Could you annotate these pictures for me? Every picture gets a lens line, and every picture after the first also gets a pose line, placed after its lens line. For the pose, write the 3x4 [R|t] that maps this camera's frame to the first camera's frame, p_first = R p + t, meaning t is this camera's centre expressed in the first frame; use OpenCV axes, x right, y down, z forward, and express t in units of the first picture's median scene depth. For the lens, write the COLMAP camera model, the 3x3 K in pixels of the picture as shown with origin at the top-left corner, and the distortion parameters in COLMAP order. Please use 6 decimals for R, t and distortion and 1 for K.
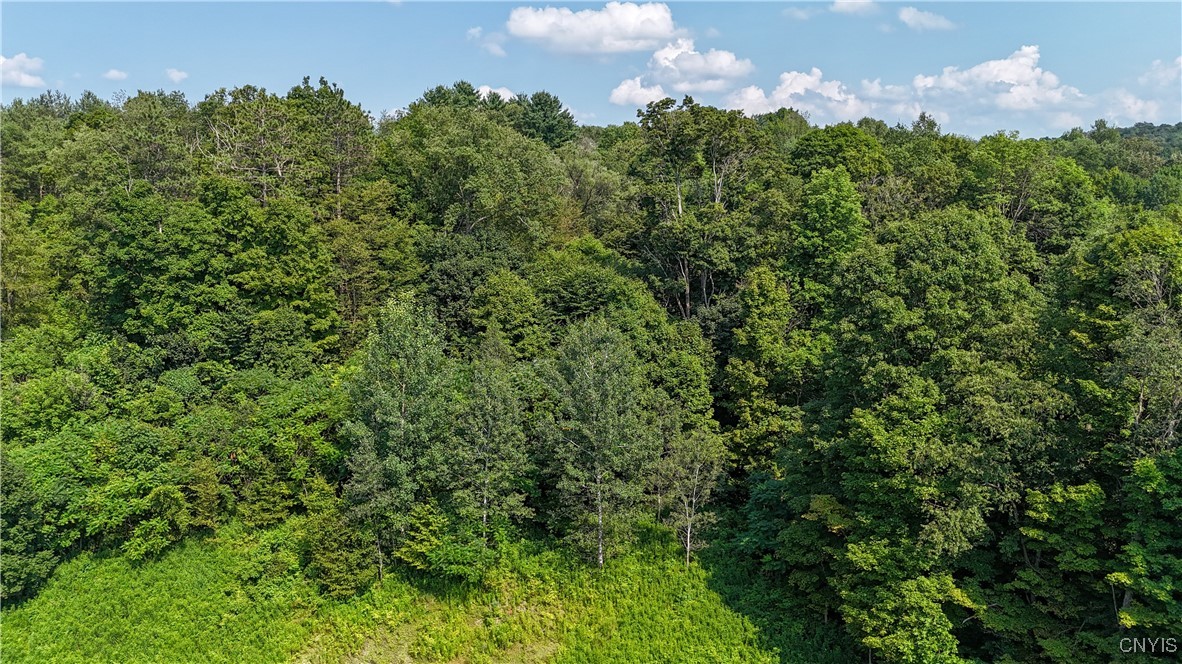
lens RADIAL K [[873.3, 0, 591.0], [0, 873.3, 332.0], [0, 0, 1]] dist [0.082857, -0.078343]
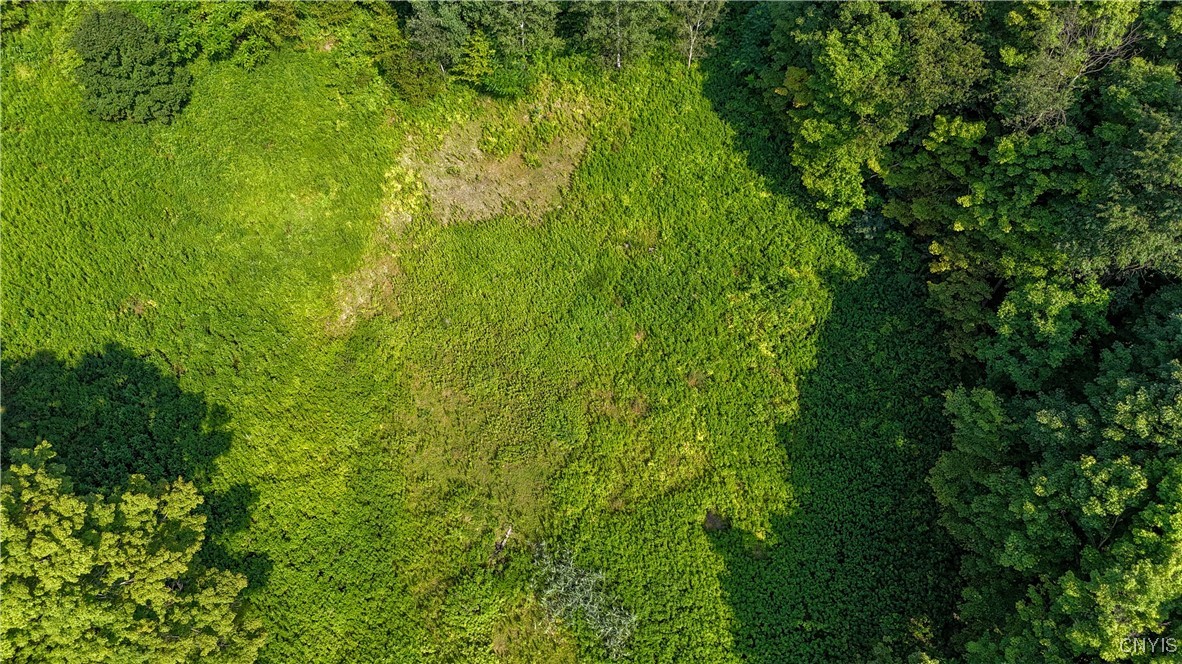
lens RADIAL K [[874.1, 0, 591.9], [0, 874.1, 332.6], [0, 0, 1]] dist [0.076651, -0.085865]
pose [[0.999872, -0.002417, -0.015808, -0.008647], [0.013812, 0.628830, 0.777420, -0.495380], [0.008062, -0.777539, 0.628783, -0.075864]]
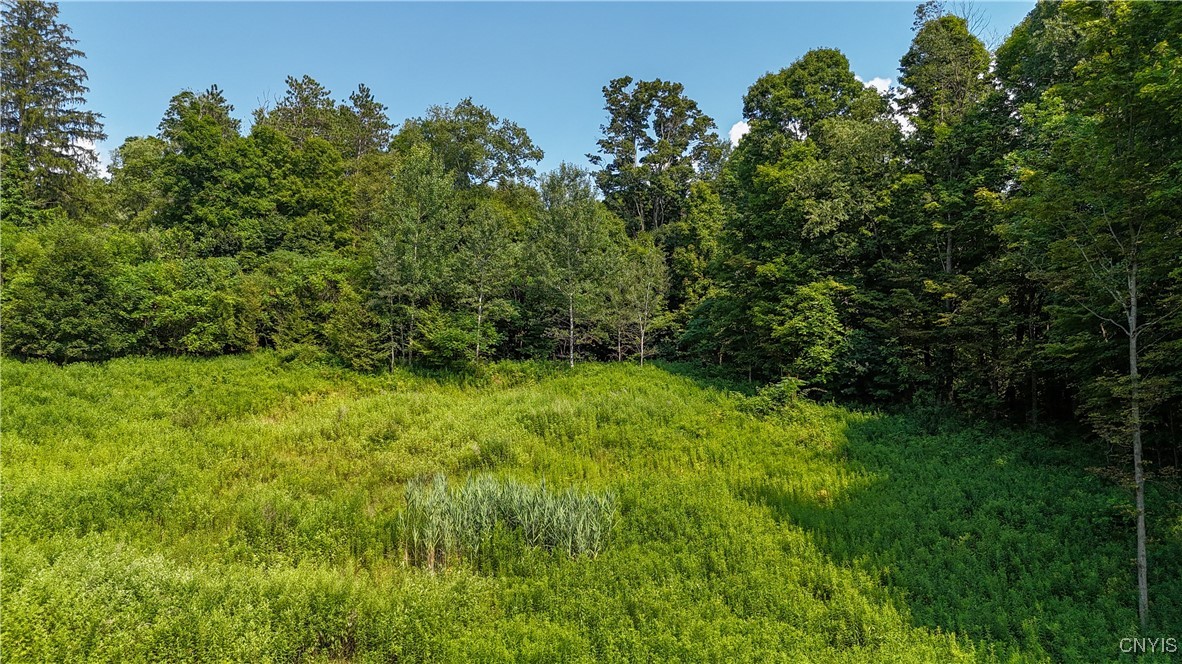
lens RADIAL K [[871.8, 0, 592.6], [0, 871.8, 330.3], [0, 0, 1]] dist [0.077690, -0.080630]
pose [[0.999213, 0.010043, 0.038366, -0.007726], [-0.000458, 0.970266, -0.242039, 0.542199], [-0.039656, 0.241831, 0.969508, -0.210675]]
